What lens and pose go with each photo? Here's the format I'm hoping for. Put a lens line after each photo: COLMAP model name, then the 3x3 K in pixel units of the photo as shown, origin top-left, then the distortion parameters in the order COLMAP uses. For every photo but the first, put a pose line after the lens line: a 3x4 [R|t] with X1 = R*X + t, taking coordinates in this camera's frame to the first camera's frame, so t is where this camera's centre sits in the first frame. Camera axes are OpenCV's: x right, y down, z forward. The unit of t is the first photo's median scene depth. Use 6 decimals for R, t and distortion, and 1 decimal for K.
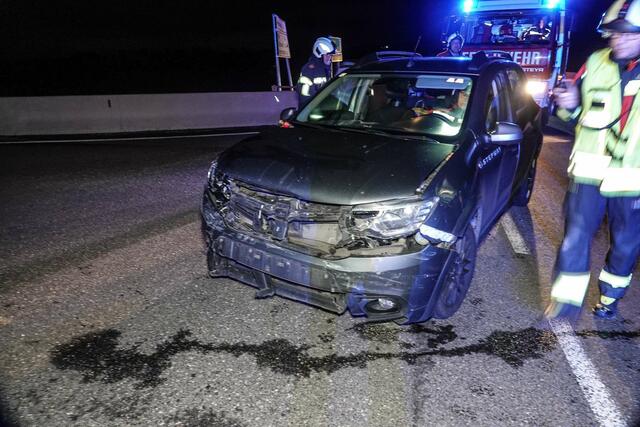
lens RADIAL K [[434.6, 0, 320.1], [0, 434.6, 213.9], [0, 0, 1]] dist [-0.000763, 0.001105]
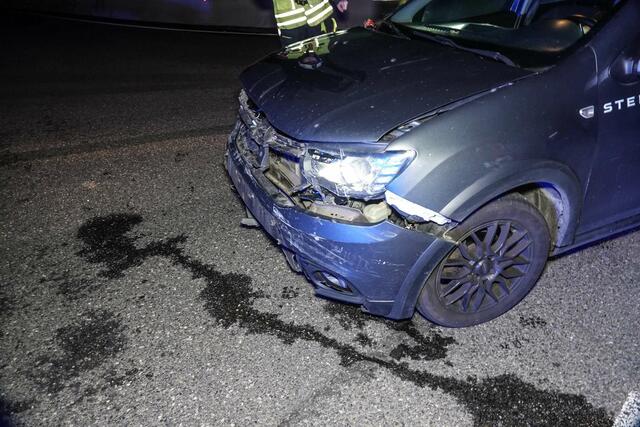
lens RADIAL K [[434.6, 0, 320.0], [0, 434.6, 212.9], [0, 0, 1]] dist [-0.000763, 0.001105]
pose [[0.833129, 0.261108, -0.487563, 0.459214], [-0.160258, 0.957694, 0.239039, -0.077642], [0.529351, -0.121015, 0.839728, 0.366942]]
